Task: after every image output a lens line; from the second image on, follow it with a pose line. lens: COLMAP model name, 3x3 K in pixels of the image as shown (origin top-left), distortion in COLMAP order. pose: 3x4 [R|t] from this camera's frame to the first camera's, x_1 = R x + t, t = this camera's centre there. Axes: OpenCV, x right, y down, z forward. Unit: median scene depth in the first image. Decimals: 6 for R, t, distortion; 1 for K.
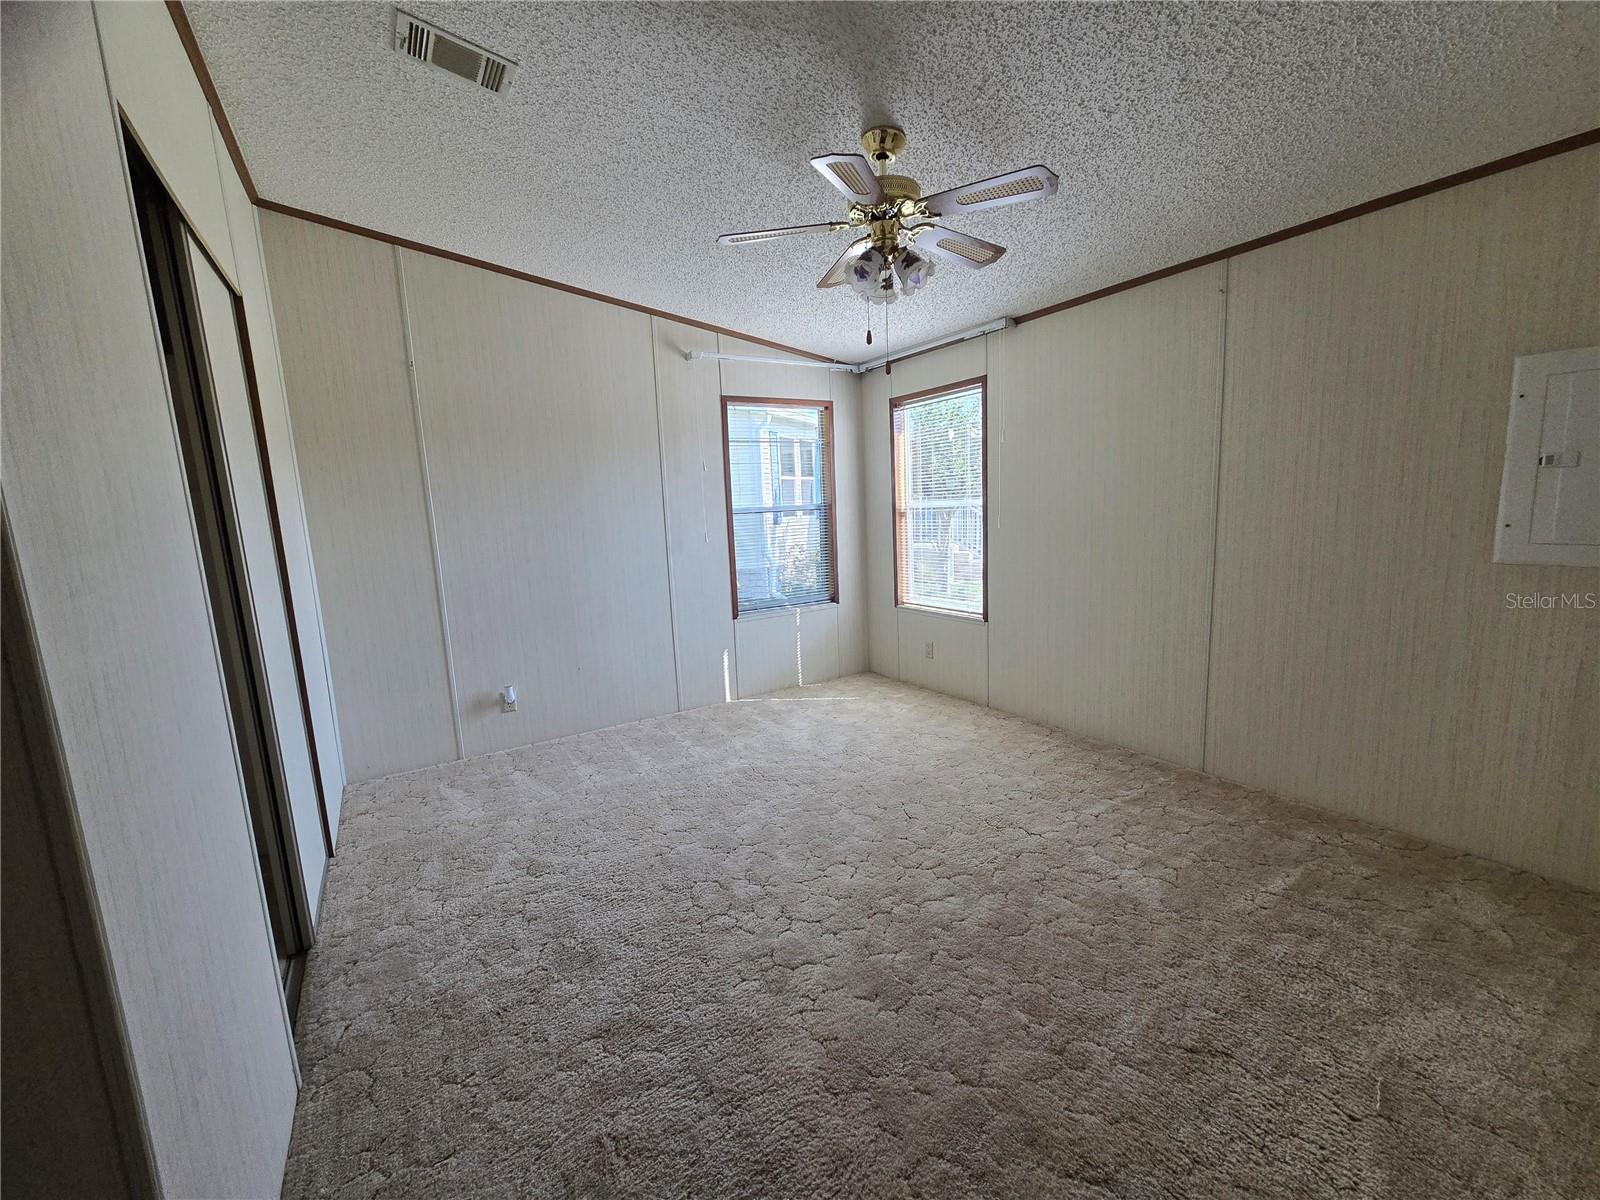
lens RADIAL K [[657.6, 0, 795.6], [0, 657.6, 599.7], [0, 0, 1]] dist [-0.001361, 0.003263]
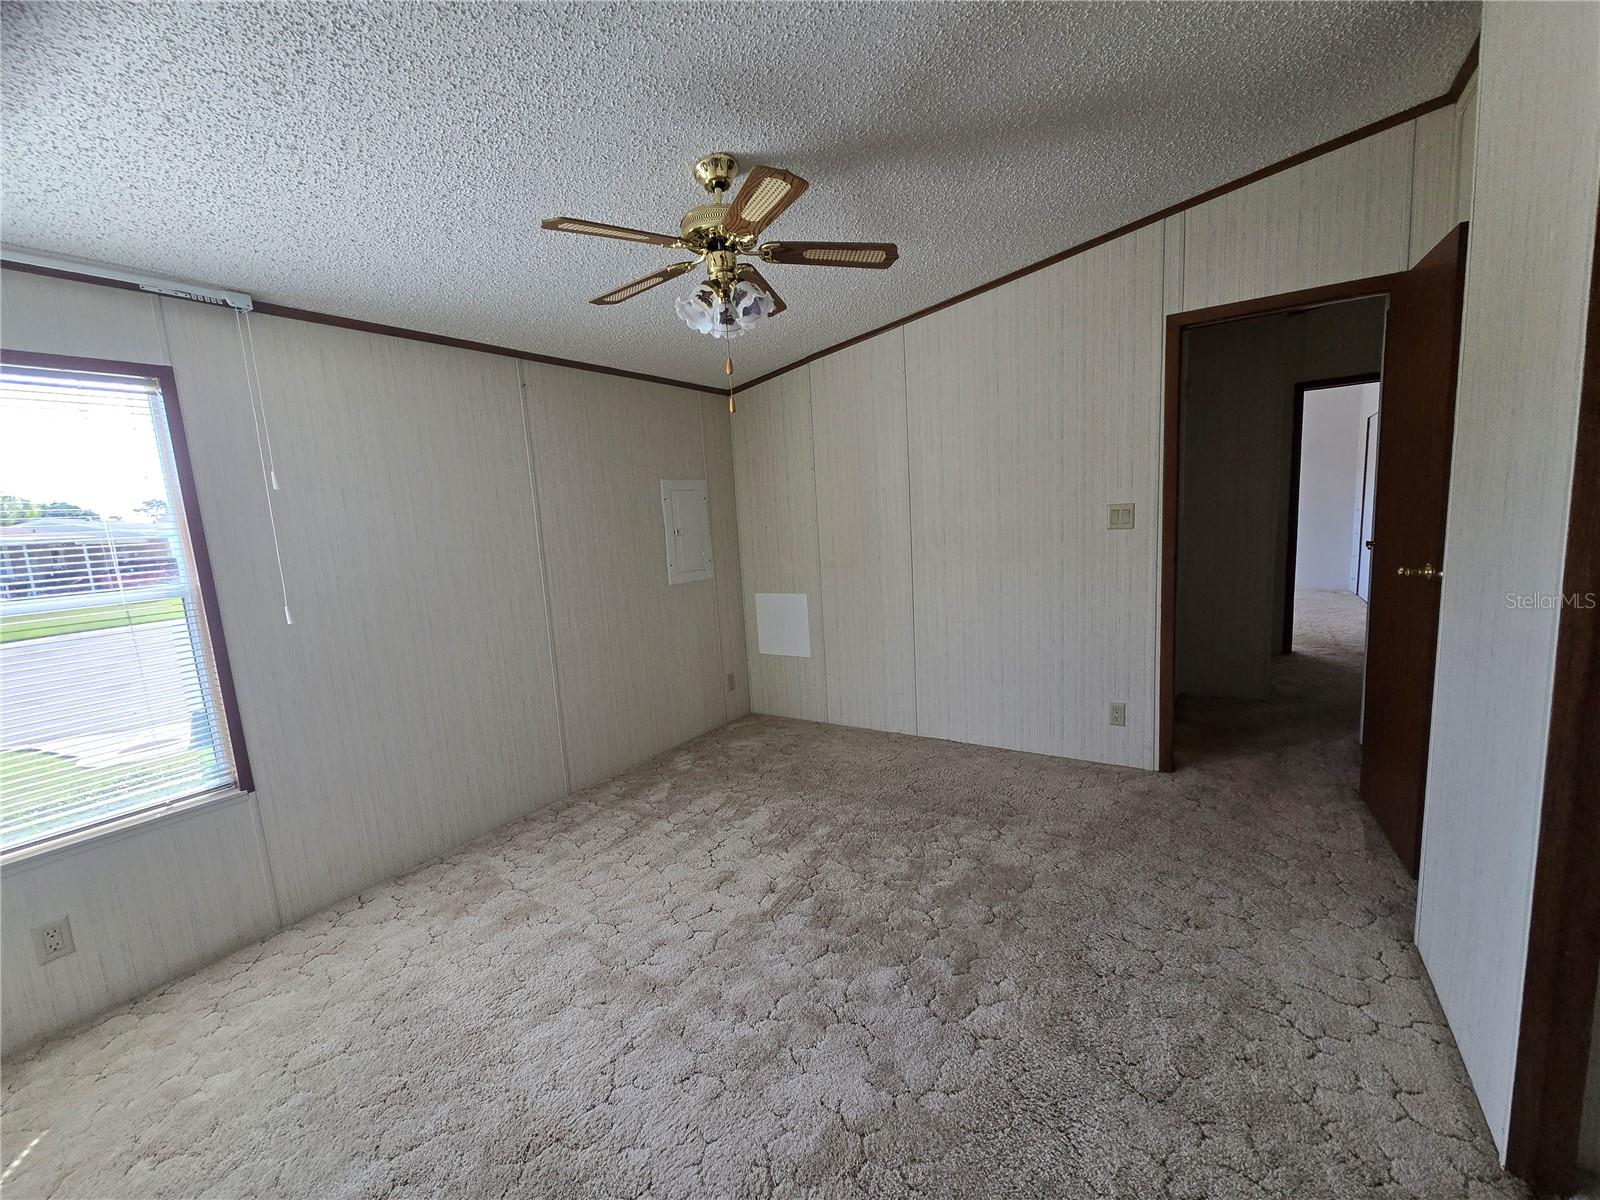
lens RADIAL K [[657.6, 0, 794.9], [0, 657.6, 608.5], [0, 0, 1]] dist [-0.001361, 0.003263]
pose [[-0.399346, -0.053546, 0.915235, -0.456535], [0.219211, 0.963759, 0.152034, -0.113039], [-0.890207, 0.261344, -0.373136, 0.797844]]
